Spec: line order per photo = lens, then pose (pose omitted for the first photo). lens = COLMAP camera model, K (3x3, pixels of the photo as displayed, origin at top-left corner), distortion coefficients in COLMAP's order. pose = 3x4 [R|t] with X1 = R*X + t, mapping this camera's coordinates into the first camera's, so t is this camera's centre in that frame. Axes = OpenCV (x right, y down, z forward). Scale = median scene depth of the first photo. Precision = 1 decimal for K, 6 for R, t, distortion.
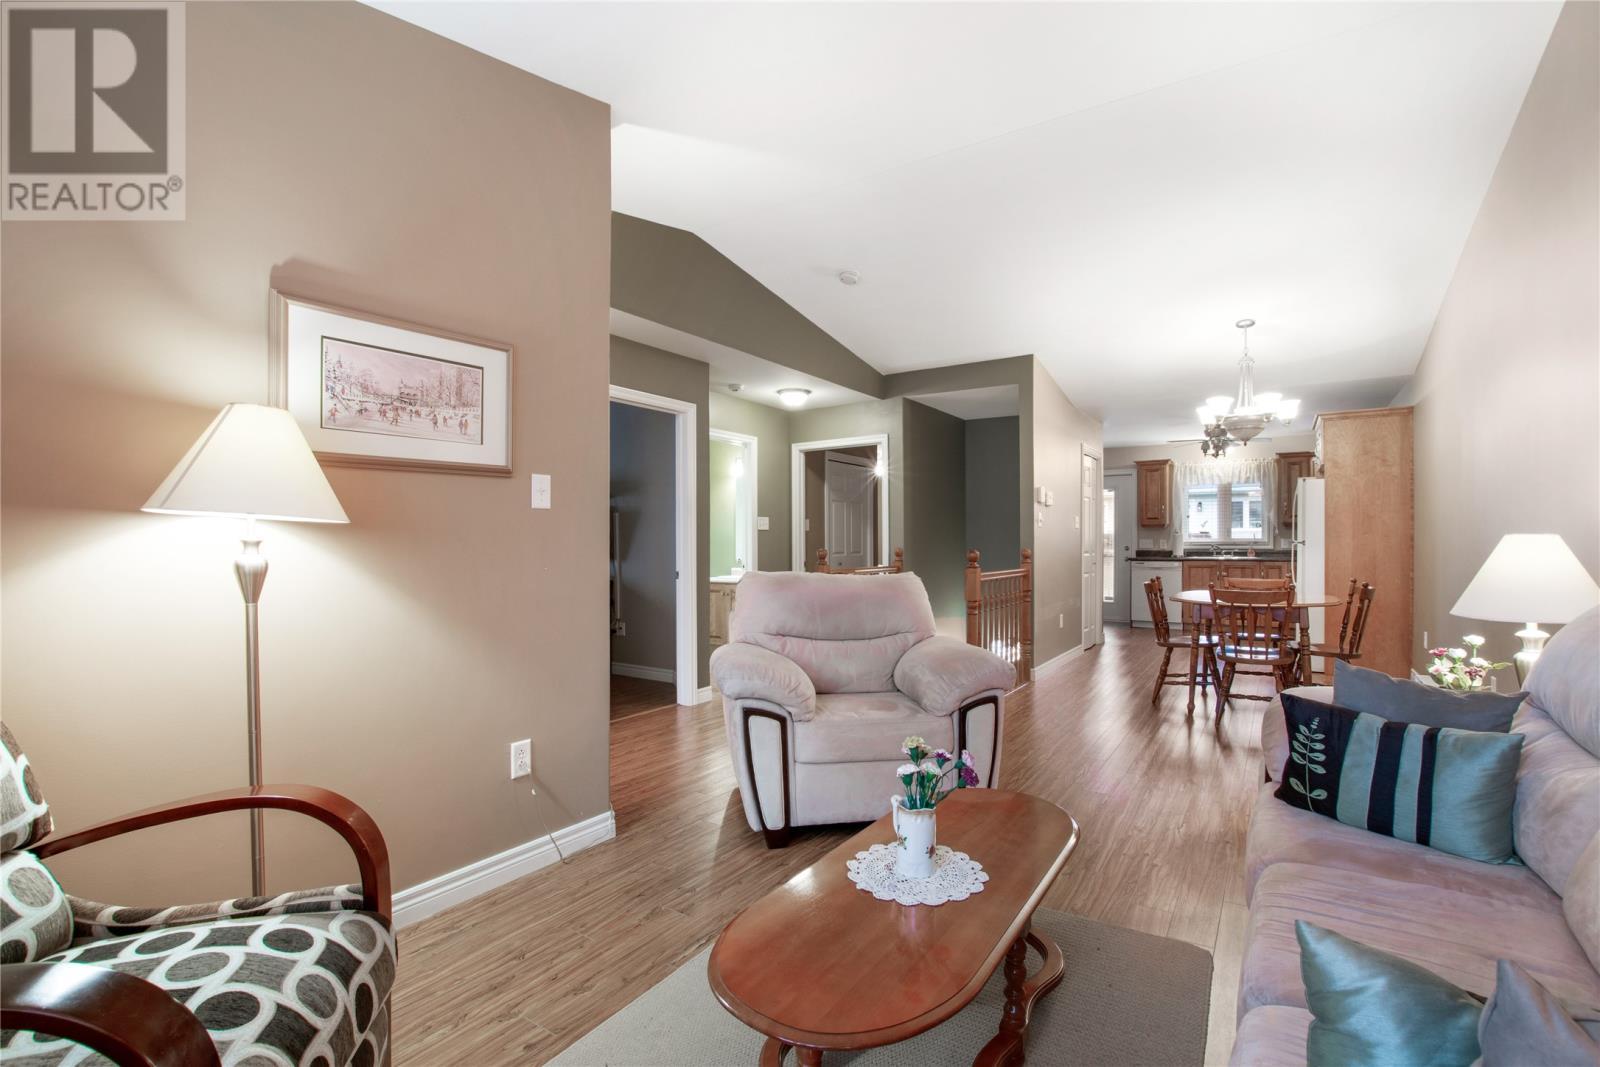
lens RADIAL K [[737.3, 0, 805.0], [0, 737.3, 558.9], [0, 0, 1]] dist [-0.026755, -0.000174]
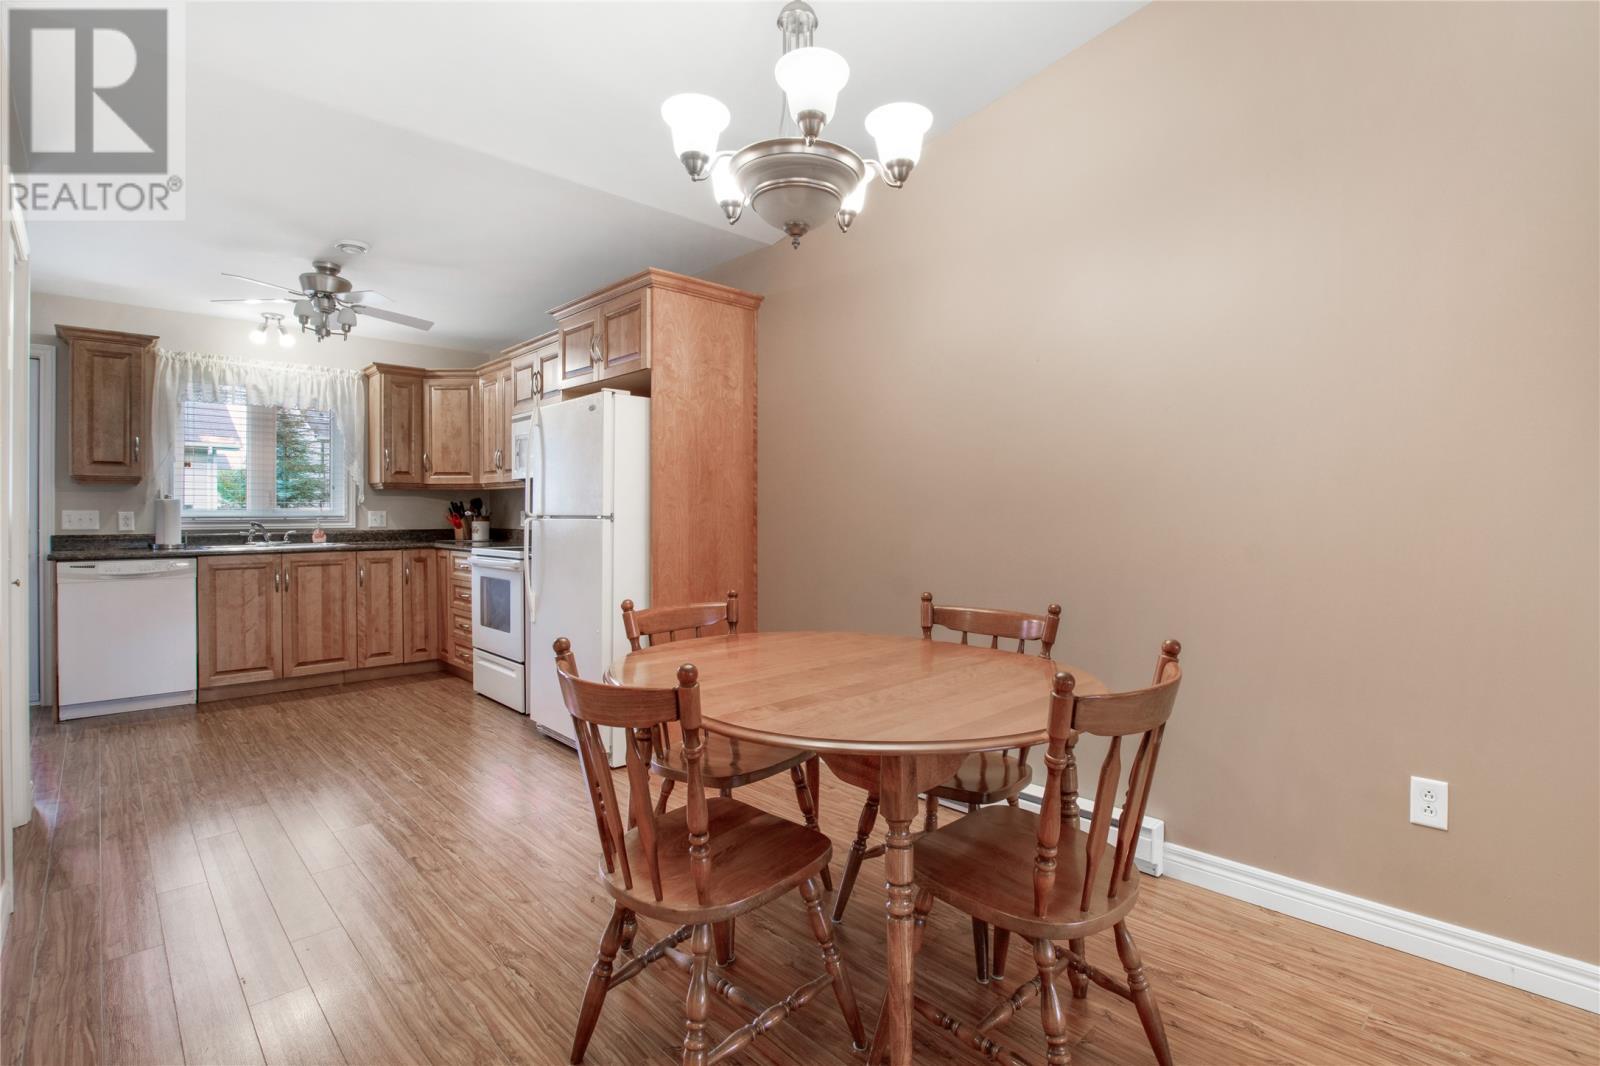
lens RADIAL K [[760.1, 0, 800.0], [0, 760.1, 533.0], [0, 0, 1]] dist [-0.000257, -0.000053]
pose [[0.233367, -0.017037, 0.972240, 0.130116], [0.021824, 0.999686, 0.012279, -0.009699], [-0.972144, 0.018352, 0.233665, 0.502587]]
